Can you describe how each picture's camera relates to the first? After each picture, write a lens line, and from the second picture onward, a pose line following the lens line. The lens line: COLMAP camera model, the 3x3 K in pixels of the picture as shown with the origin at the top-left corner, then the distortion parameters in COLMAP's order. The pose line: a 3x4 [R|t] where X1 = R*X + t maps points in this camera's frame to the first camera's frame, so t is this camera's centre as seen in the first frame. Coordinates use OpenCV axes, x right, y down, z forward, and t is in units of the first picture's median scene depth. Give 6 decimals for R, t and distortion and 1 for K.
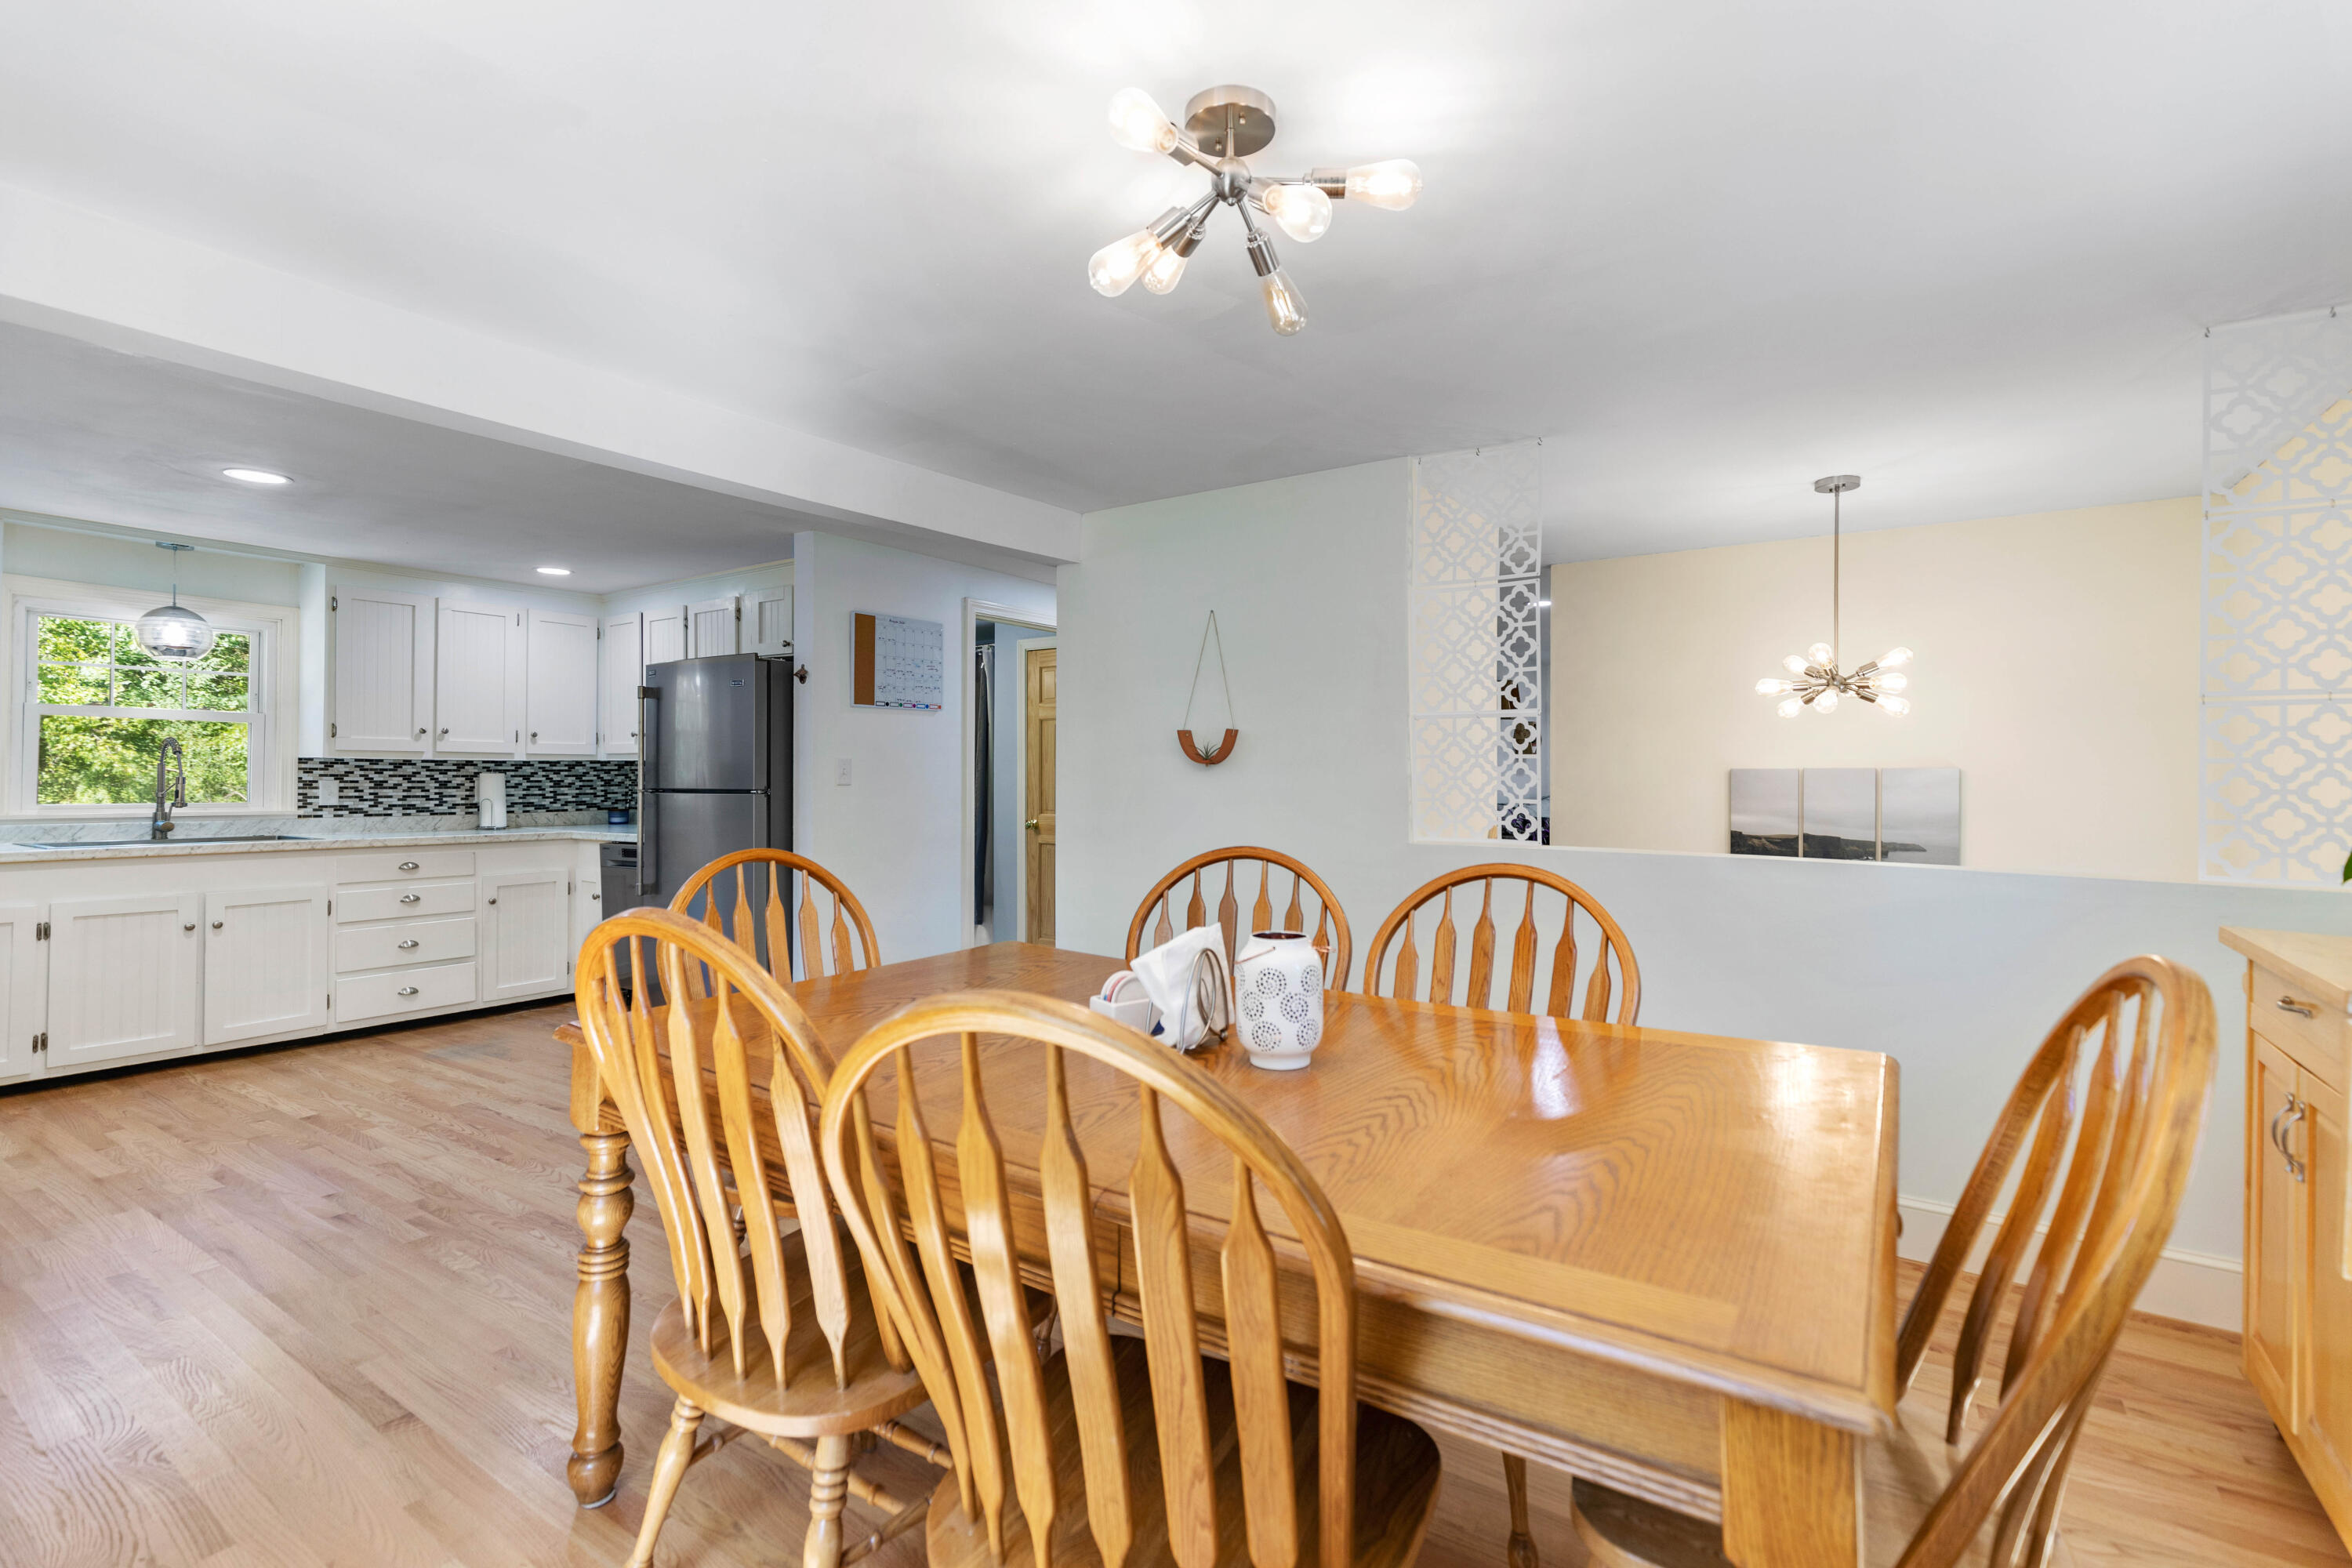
lens RADIAL K [[1053.0, 0, 1188.4], [0, 1053.0, 768.8], [0, 0, 1]] dist [0.000474, 0.000105]
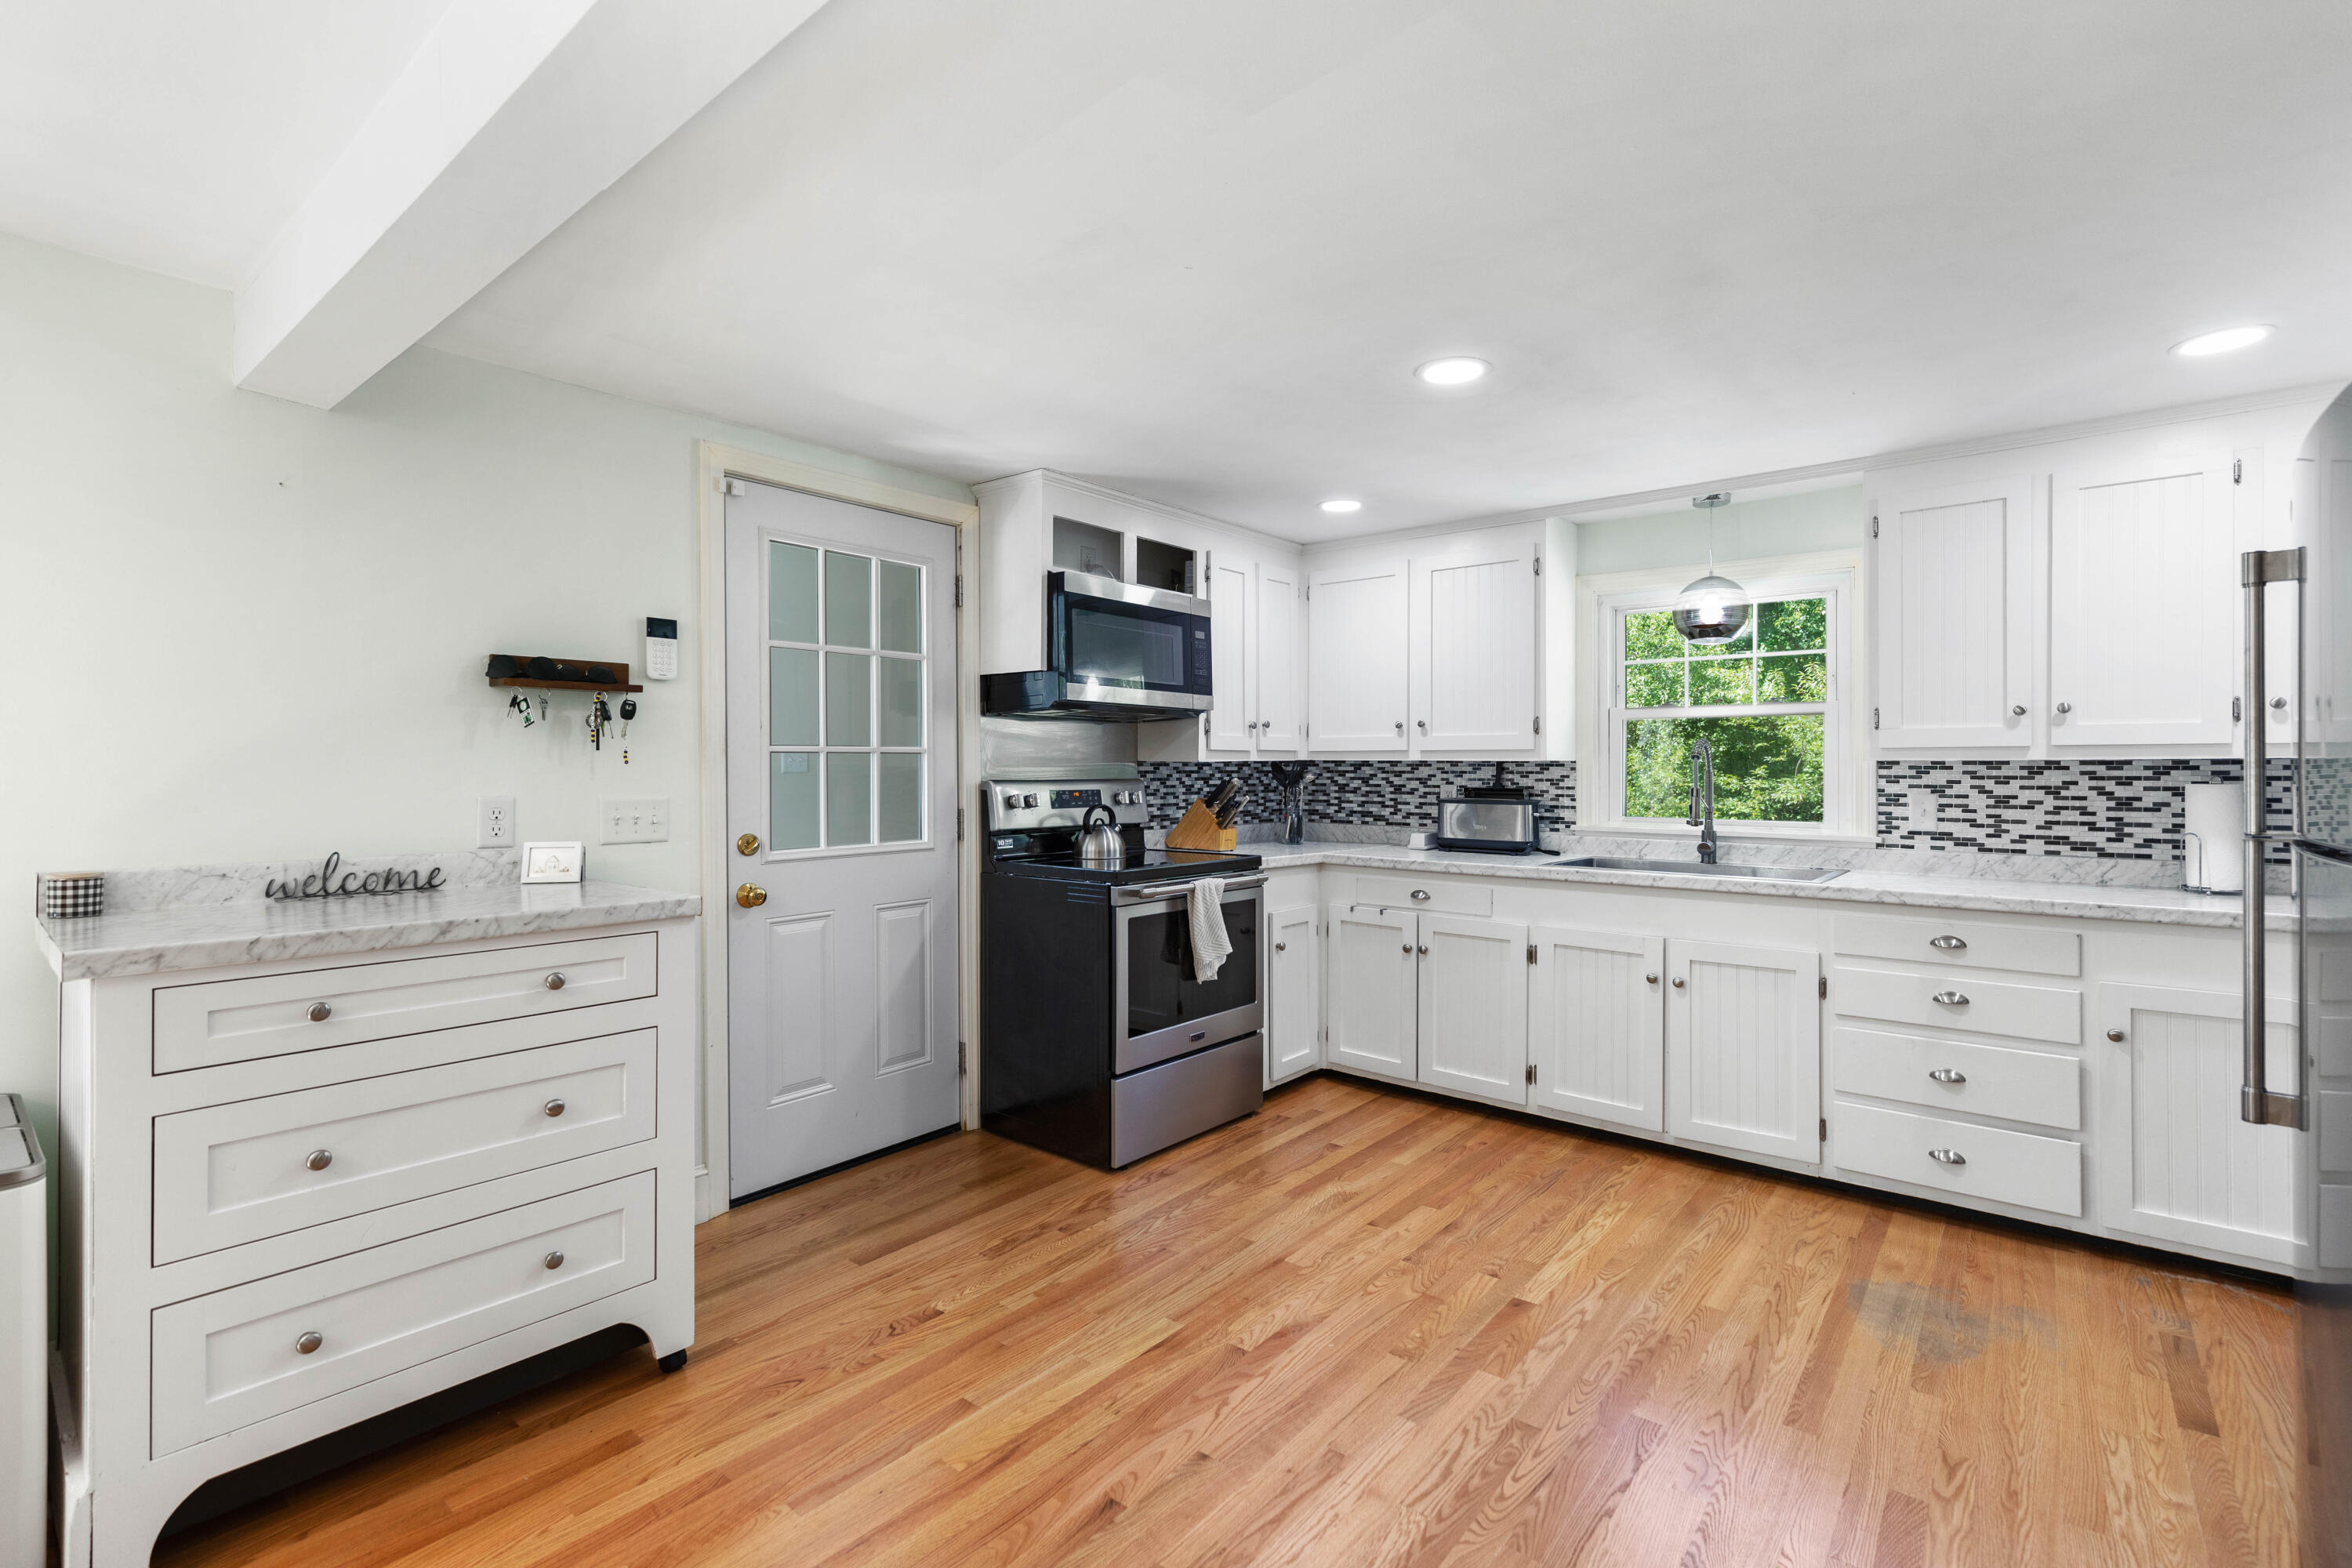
lens RADIAL K [[1053.0, 0, 1188.4], [0, 1053.0, 768.8], [0, 0, 1]] dist [0.000474, 0.000105]
pose [[-0.104742, -0.007864, -0.994468, -0.109981], [0.004876, 0.999953, -0.008421, -0.001574], [0.994487, -0.005731, -0.104699, 0.637270]]
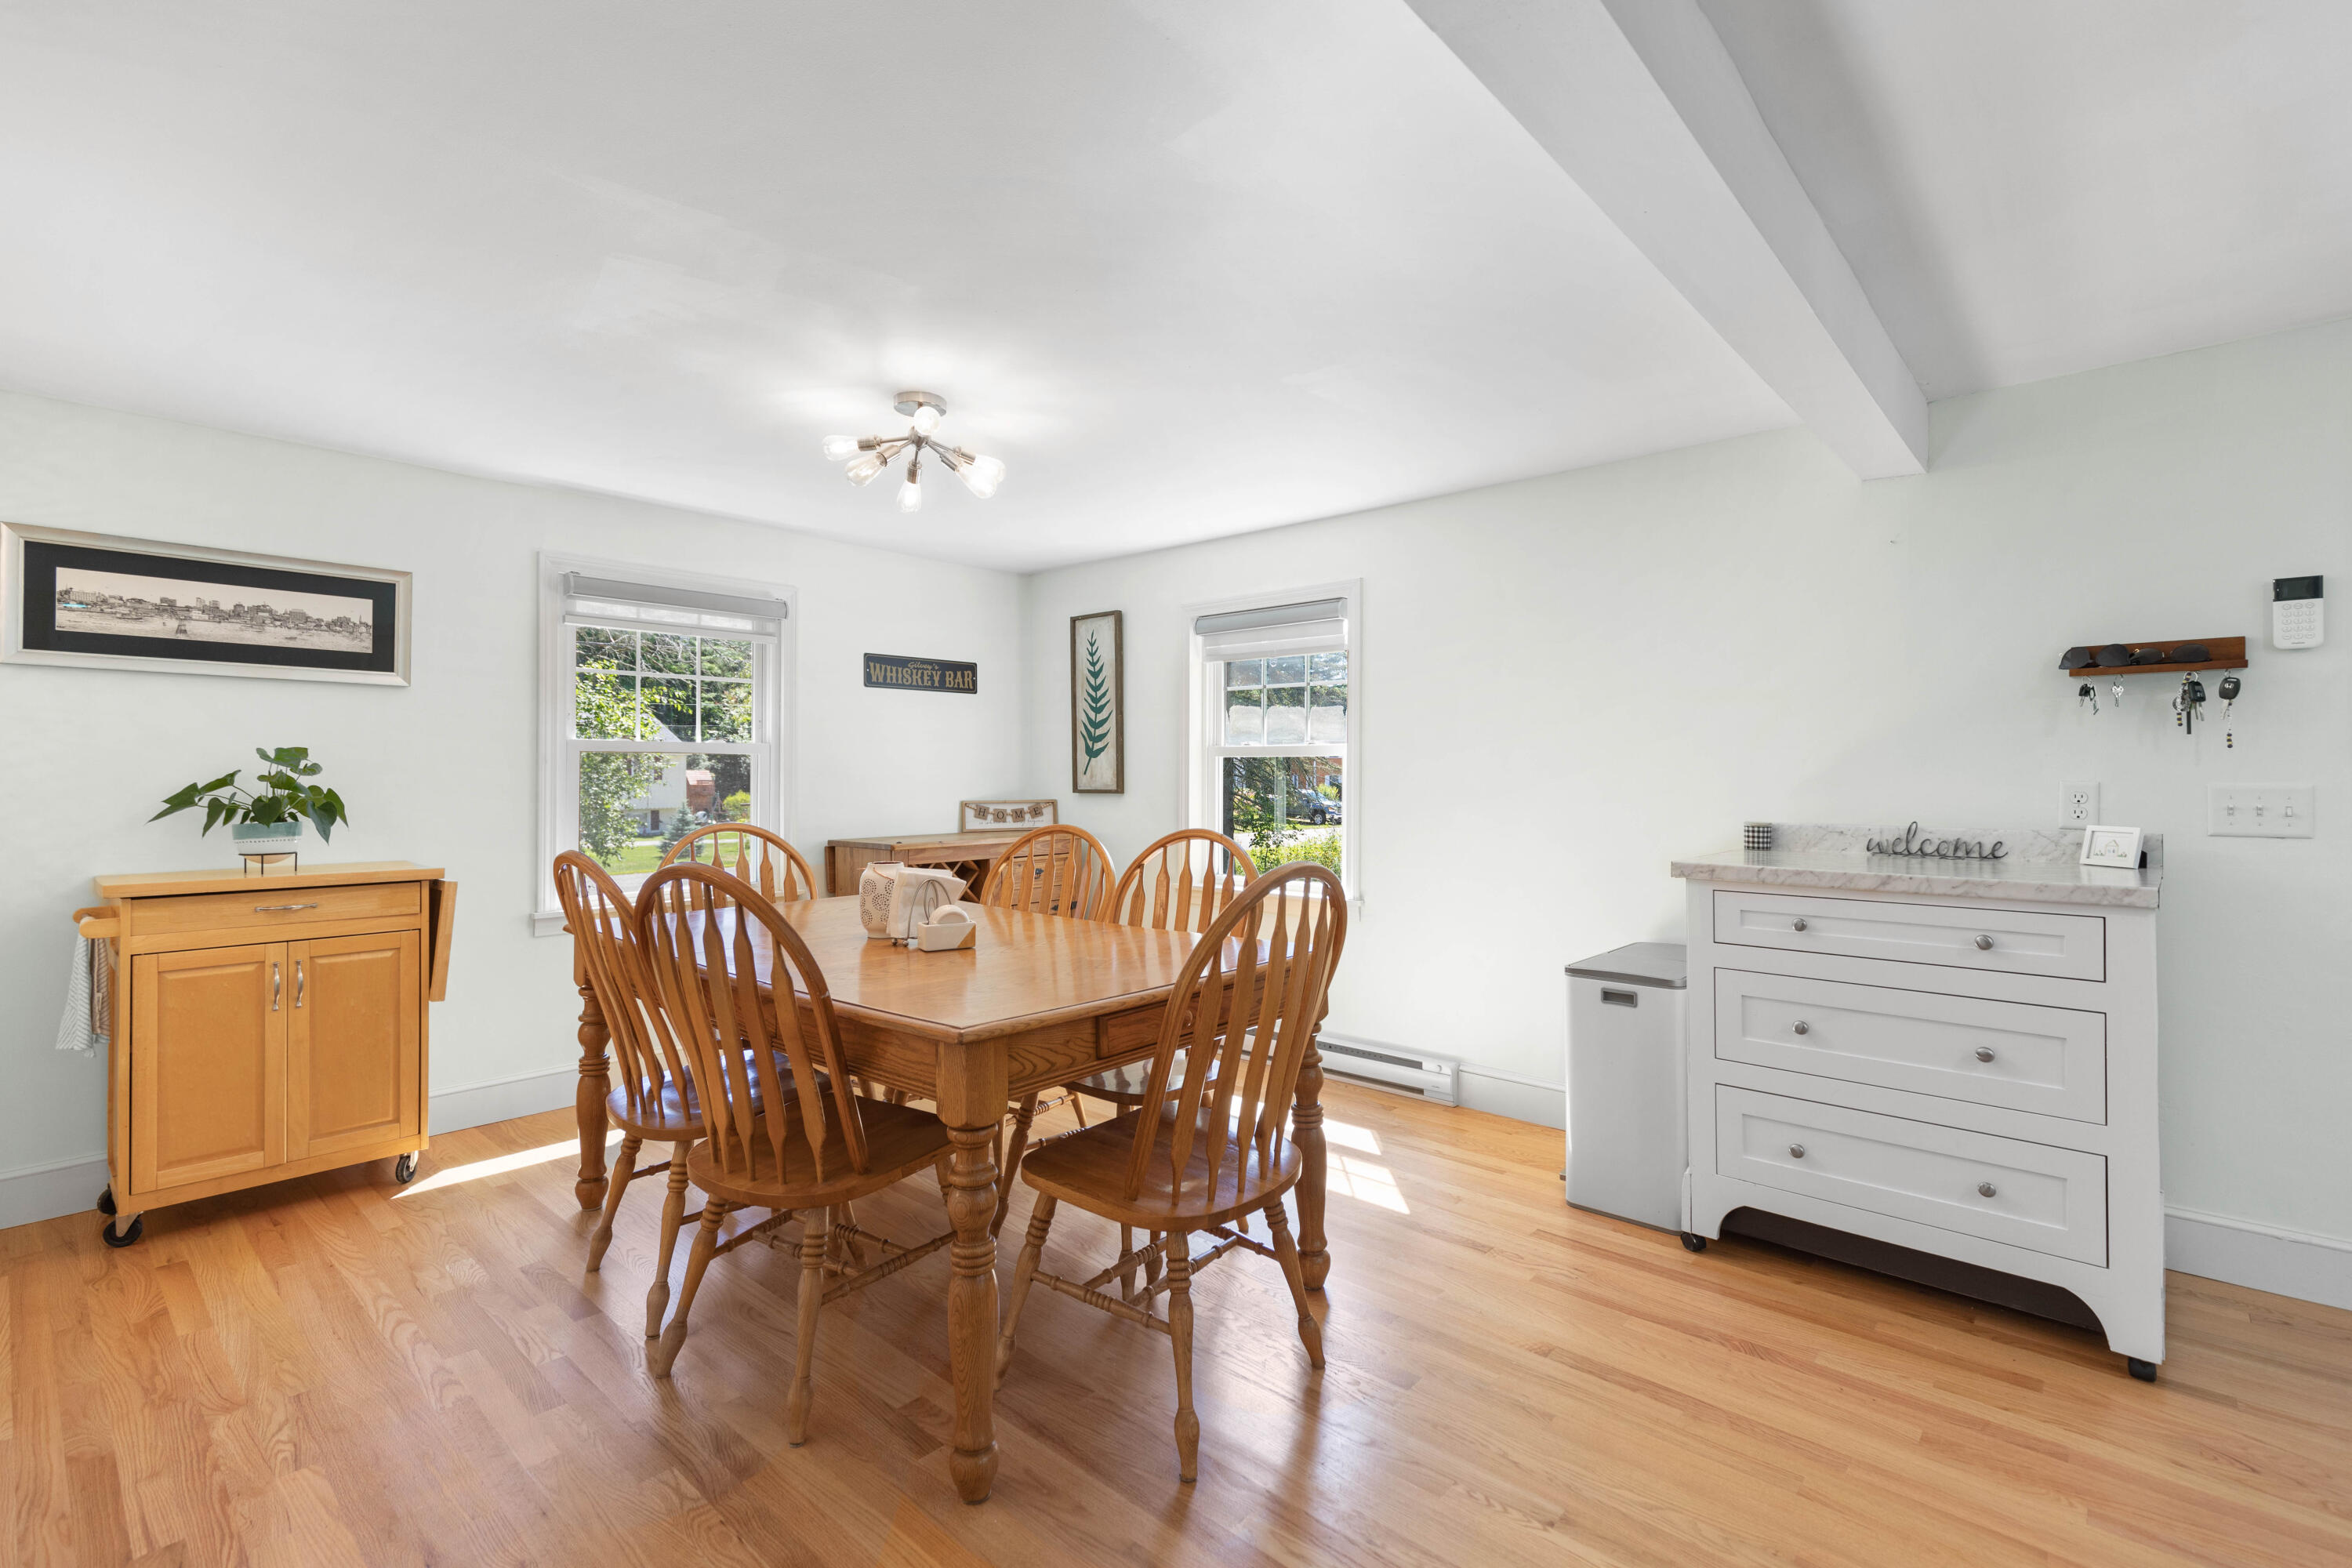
lens RADIAL K [[1053.0, 0, 1188.4], [0, 1053.0, 768.8], [0, 0, 1]] dist [0.000474, 0.000105]
pose [[-0.988747, -0.001131, 0.149594, -0.215520], [-0.001372, 0.999998, -0.001506, 0.001145], [-0.149592, -0.001694, -0.988746, 0.859750]]
